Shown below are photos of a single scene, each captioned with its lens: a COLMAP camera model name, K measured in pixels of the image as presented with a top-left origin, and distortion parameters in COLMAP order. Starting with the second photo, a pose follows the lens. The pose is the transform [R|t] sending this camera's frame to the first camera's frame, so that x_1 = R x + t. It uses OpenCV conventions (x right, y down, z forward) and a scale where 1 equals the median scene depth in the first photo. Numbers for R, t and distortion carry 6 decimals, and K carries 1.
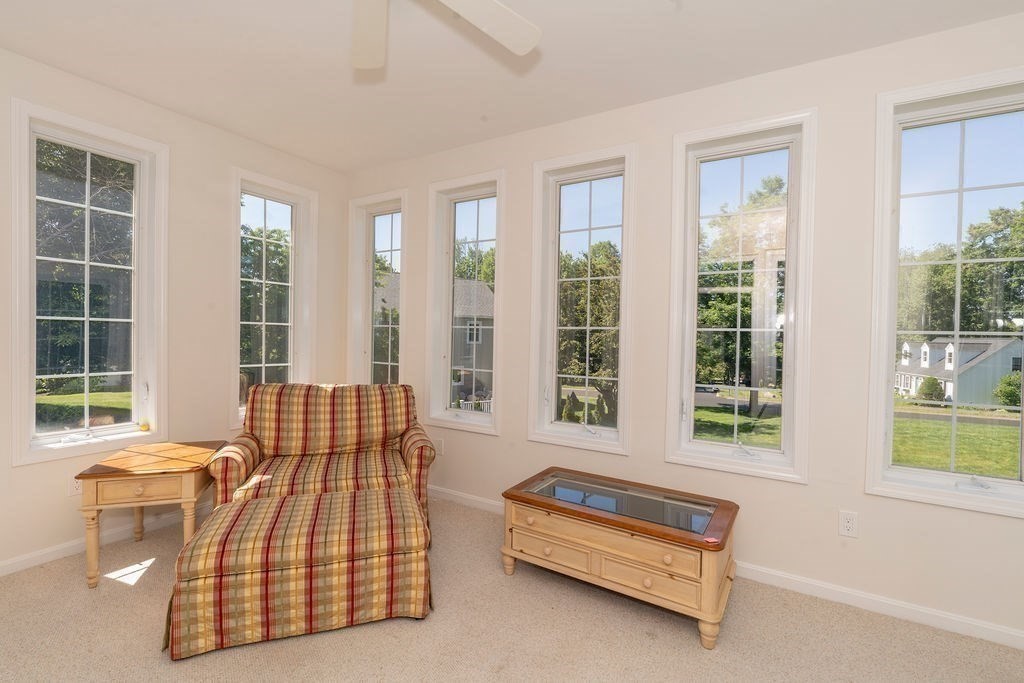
lens RADIAL K [[450.8, 0, 512.0], [0, 450.8, 341.5], [0, 0, 1]] dist [-0.007682, 0.000163]
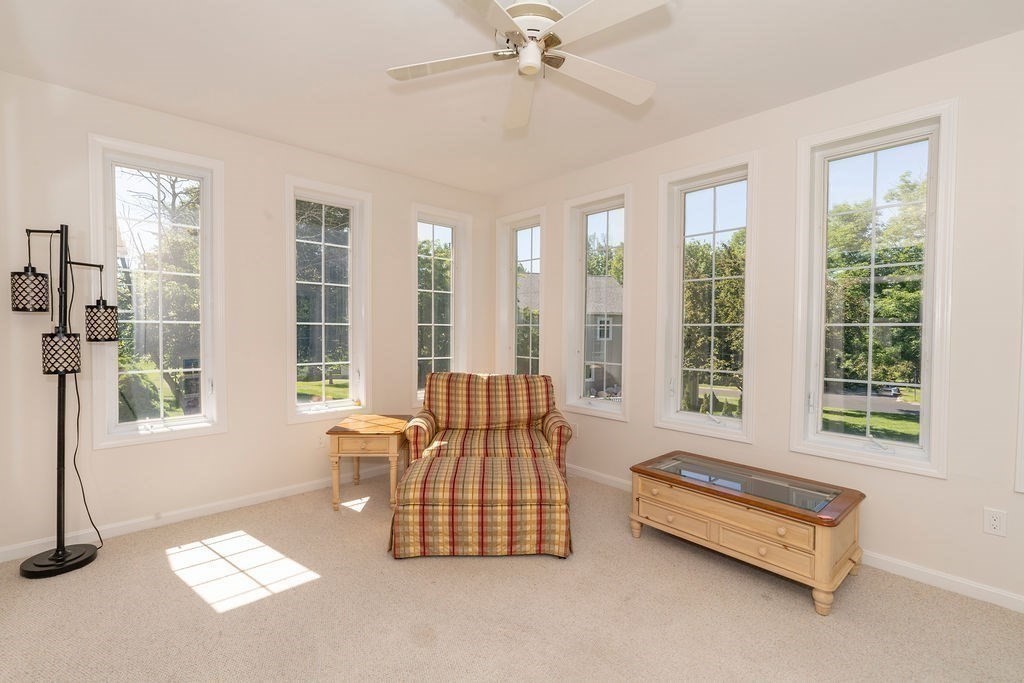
lens RADIAL K [[450.8, 0, 512.0], [0, 450.8, 341.5], [0, 0, 1]] dist [-0.007682, 0.000163]
pose [[0.959295, -0.004639, -0.282368, 0.014987], [0.006582, 0.999961, 0.005933, 0.000923], [0.282329, -0.007550, 0.959288, -0.193995]]
